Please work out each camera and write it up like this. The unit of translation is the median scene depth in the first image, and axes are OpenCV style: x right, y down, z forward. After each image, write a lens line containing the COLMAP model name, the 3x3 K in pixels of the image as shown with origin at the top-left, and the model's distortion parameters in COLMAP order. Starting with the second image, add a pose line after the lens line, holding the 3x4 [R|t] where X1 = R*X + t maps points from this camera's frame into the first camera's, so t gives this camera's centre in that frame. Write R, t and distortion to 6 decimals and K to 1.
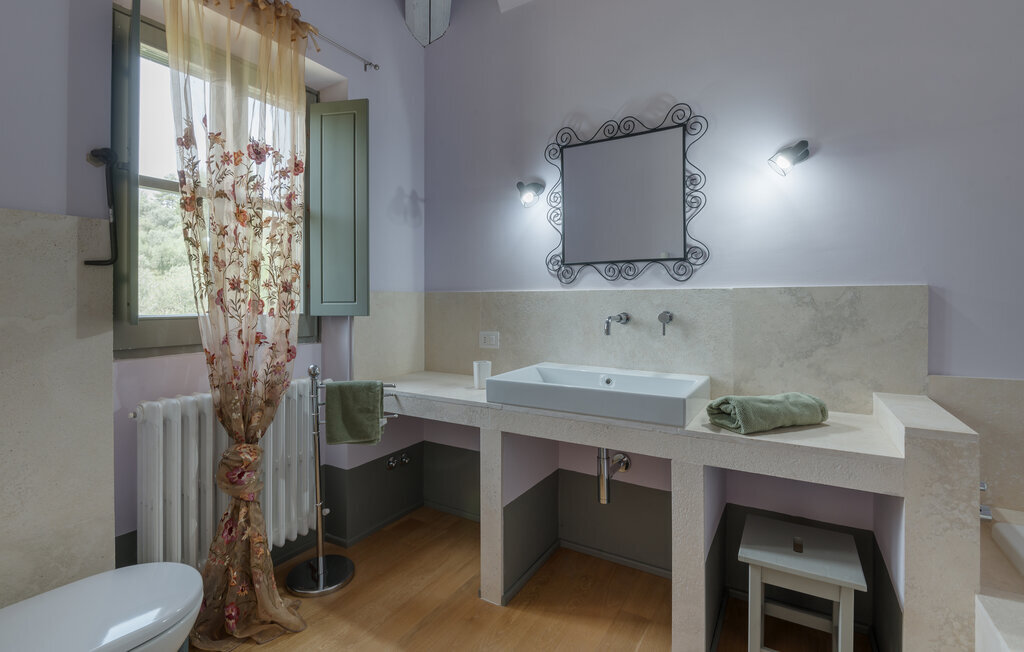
lens RADIAL K [[467.2, 0, 505.1], [0, 467.2, 306.2], [0, 0, 1]] dist [0.000428, -0.000394]
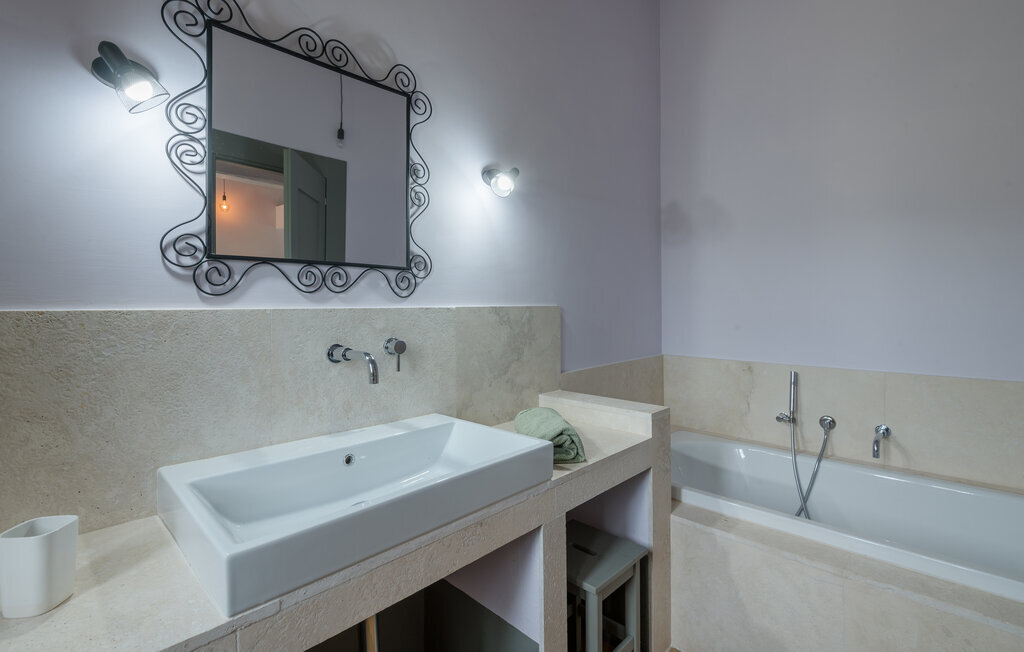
lens RADIAL K [[467.2, 0, 505.1], [0, 467.2, 306.2], [0, 0, 1]] dist [0.000428, -0.000394]
pose [[0.218998, -0.000292, 0.975725, -0.329211], [0.018921, 0.999813, -0.003947, -0.032694], [-0.975542, 0.019327, 0.218962, 0.664475]]
